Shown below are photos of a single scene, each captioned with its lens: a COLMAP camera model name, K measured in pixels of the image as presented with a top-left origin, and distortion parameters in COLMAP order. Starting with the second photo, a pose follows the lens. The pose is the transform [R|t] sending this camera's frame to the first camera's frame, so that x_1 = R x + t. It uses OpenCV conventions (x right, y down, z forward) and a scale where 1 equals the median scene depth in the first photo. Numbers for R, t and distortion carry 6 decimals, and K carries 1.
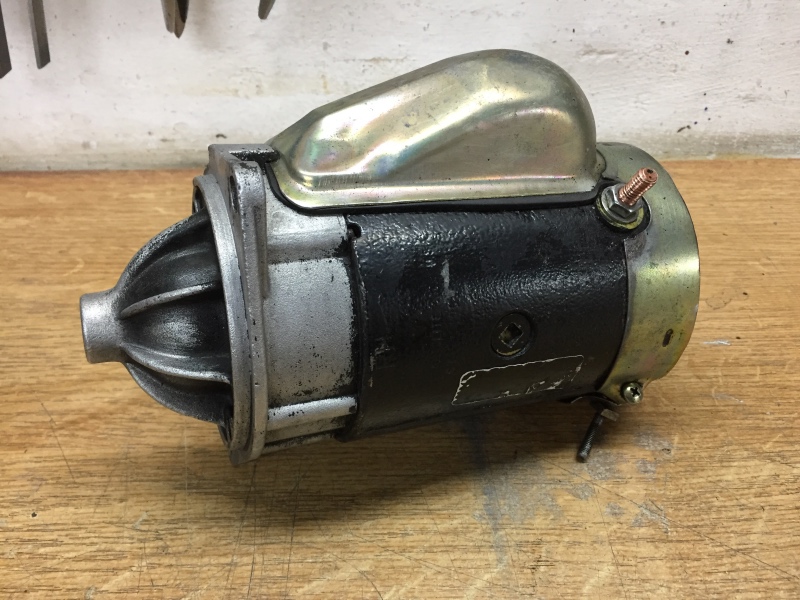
lens RADIAL K [[699.6, 0, 392.8], [0, 699.6, 301.3], [0, 0, 1]] dist [0.082503, -0.139075]
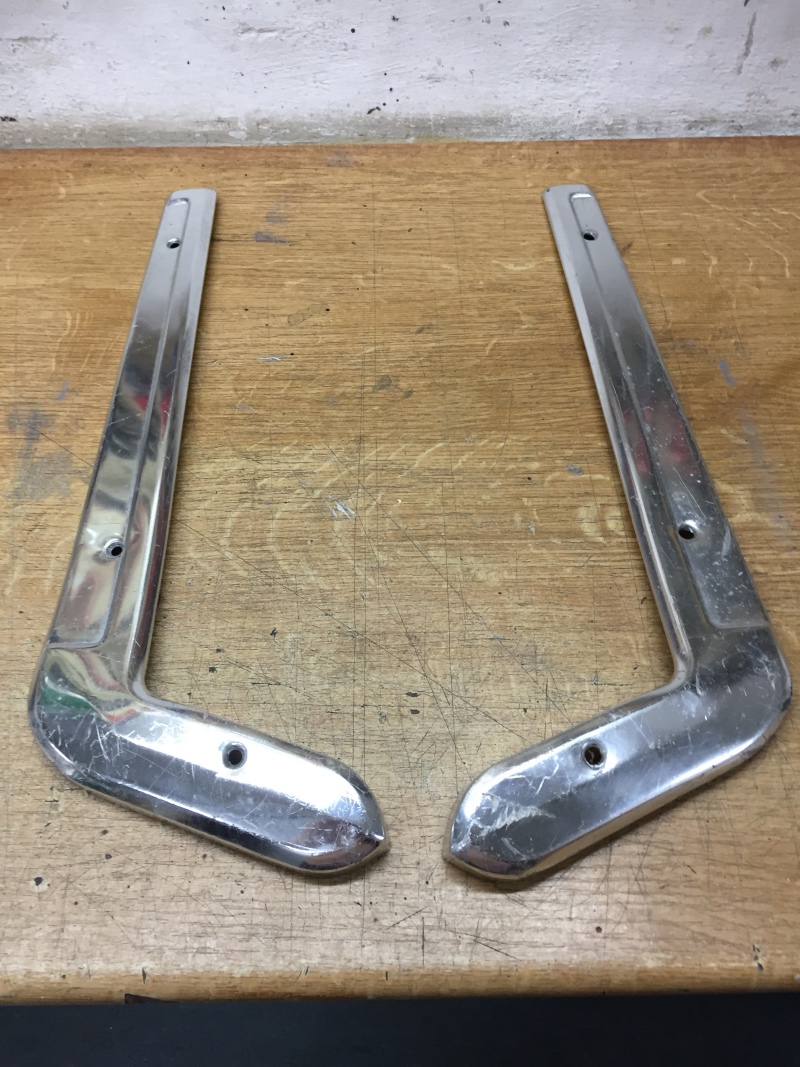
lens RADIAL K [[933.1, 0, 415.7], [0, 933.1, 536.1], [0, 0, 1]] dist [0.082503, -0.139075]
pose [[0.999920, 0.011015, -0.006240, 0.828466], [-0.008259, 0.941151, 0.337885, -0.226613], [0.009595, -0.337807, 0.941167, -0.680584]]
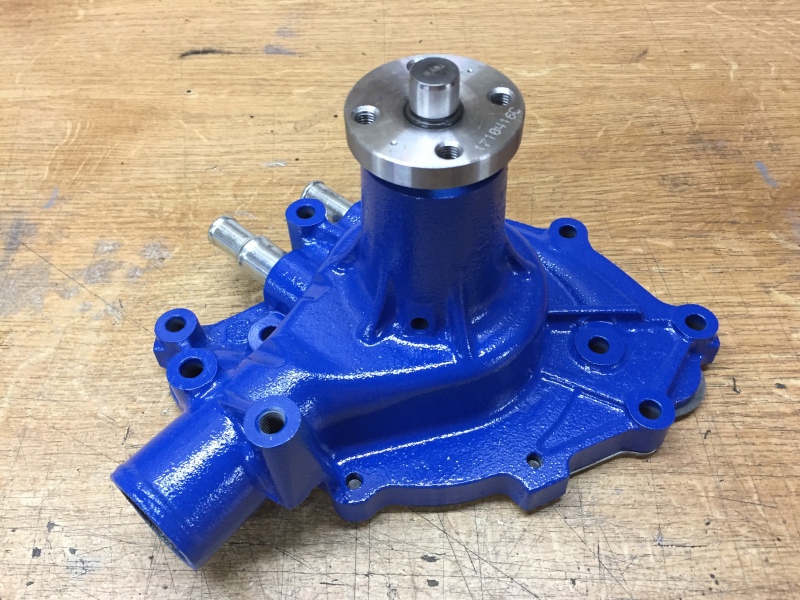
lens RADIAL K [[699.6, 0, 406.7], [0, 699.6, 295.9], [0, 0, 1]] dist [0.082503, -0.139075]
pose [[0.999570, 0.005415, -0.028817, 0.812855], [0.002932, 0.959423, 0.281956, -0.064252], [0.029174, -0.281920, 0.958994, -0.150158]]
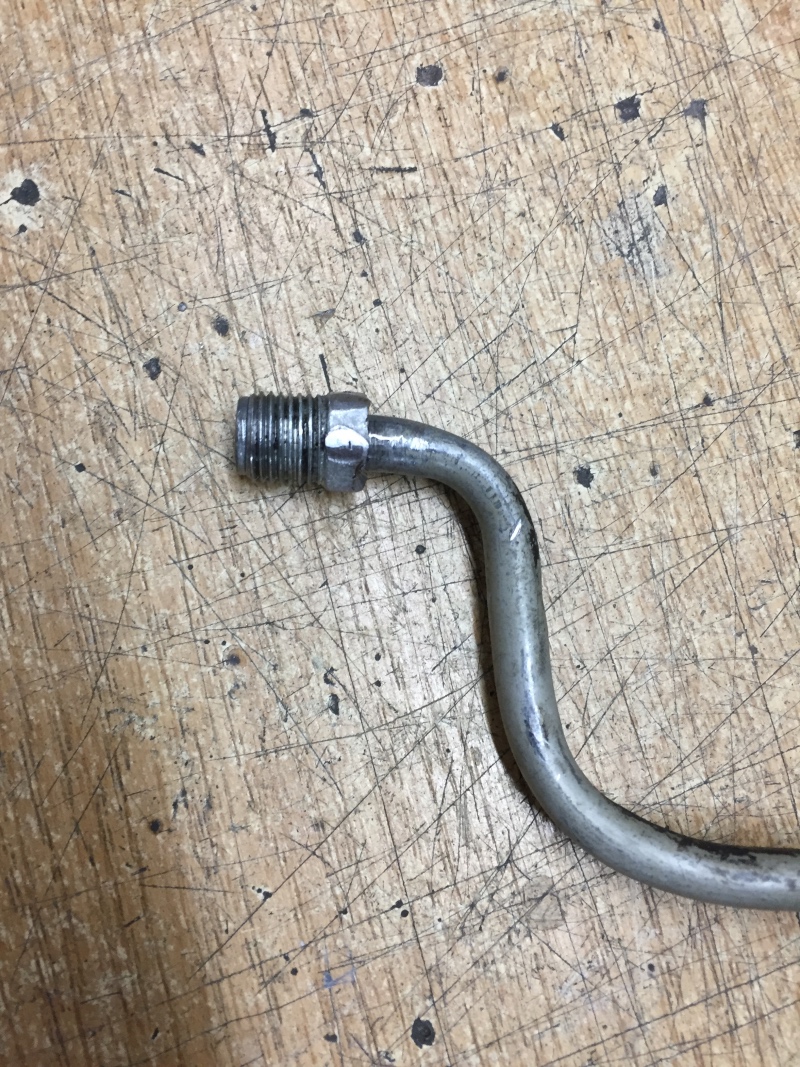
lens RADIAL K [[933.1, 0, 402.4], [0, 933.1, 523.4], [0, 0, 1]] dist [0.082503, -0.139075]
pose [[0.261601, 0.962590, -0.070605, 0.525599], [-0.660769, 0.231936, 0.713856, 0.280947], [0.703526, -0.140092, 0.696724, 0.167678]]
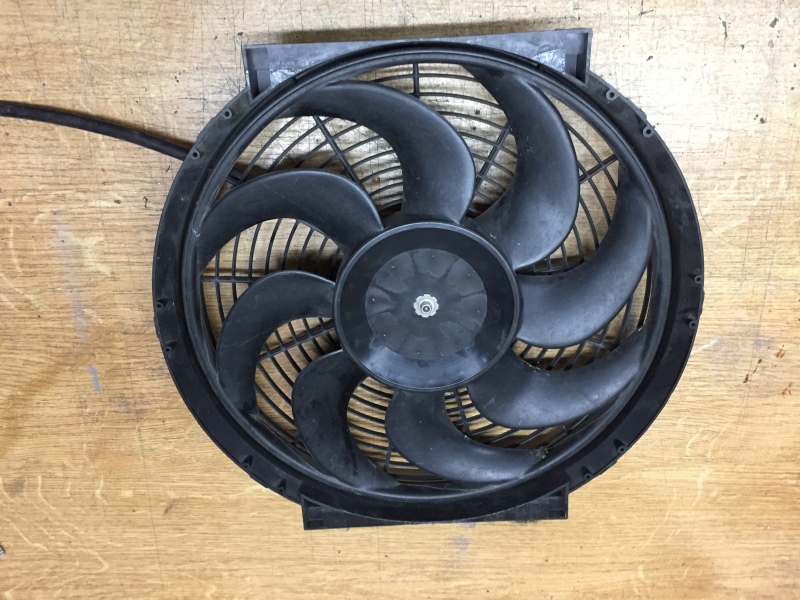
lens RADIAL K [[699.6, 0, 397.4], [0, 699.6, 311.6], [0, 0, 1]] dist [0.082503, -0.139075]
pose [[-0.999860, -0.016263, 0.003840, 0.667265], [0.015377, -0.805544, 0.592337, -0.798025], [-0.006539, 0.592313, 0.805682, -0.362287]]
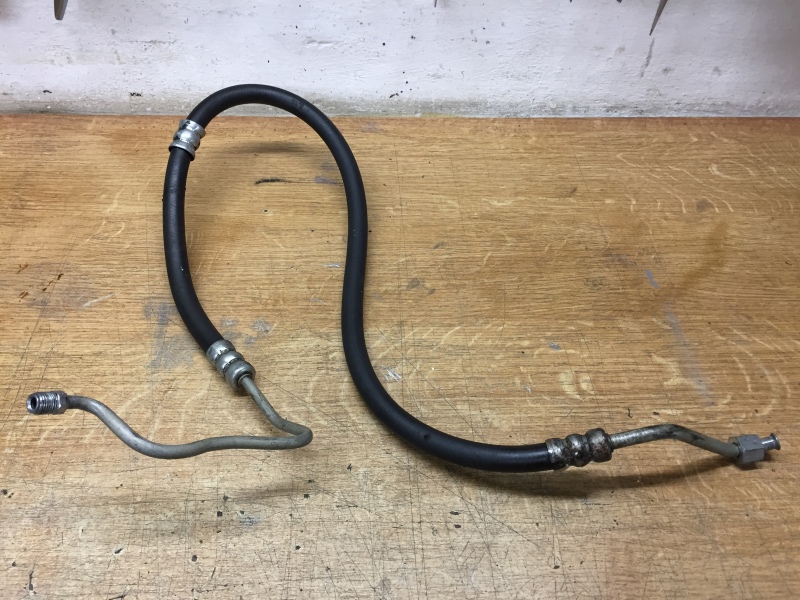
lens RADIAL K [[699.6, 0, 404.3], [0, 699.6, 297.0], [0, 0, 1]] dist [0.082503, -0.139075]
pose [[0.998480, 0.015578, 0.052870, 0.626707], [-0.026945, 0.974752, 0.221660, -0.280293], [-0.048082, -0.222747, 0.973690, -0.745431]]
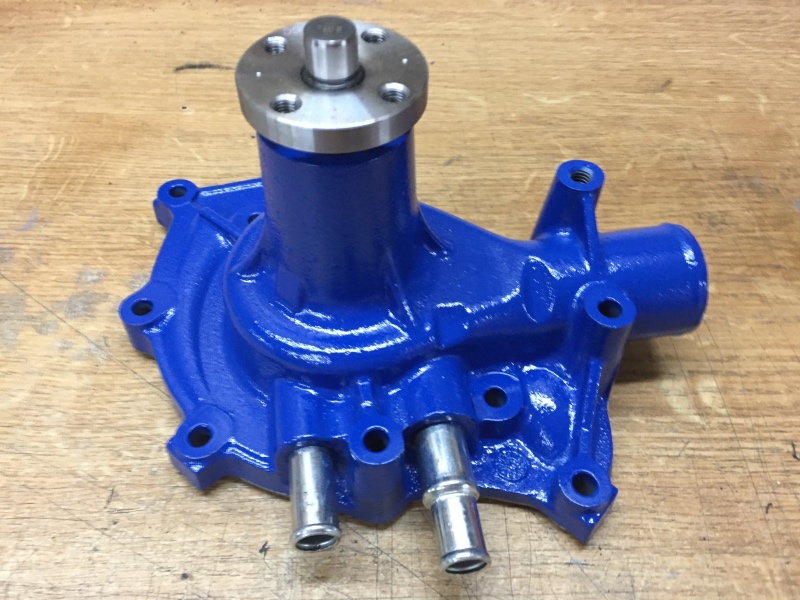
lens RADIAL K [[699.6, 0, 396.6], [0, 699.6, 292.2], [0, 0, 1]] dist [0.082503, -0.139075]
pose [[0.999580, 0.028963, -0.001254, 0.738268], [-0.027740, 0.968138, 0.248875, -0.065020], [0.008423, -0.248736, 0.968535, -0.039377]]
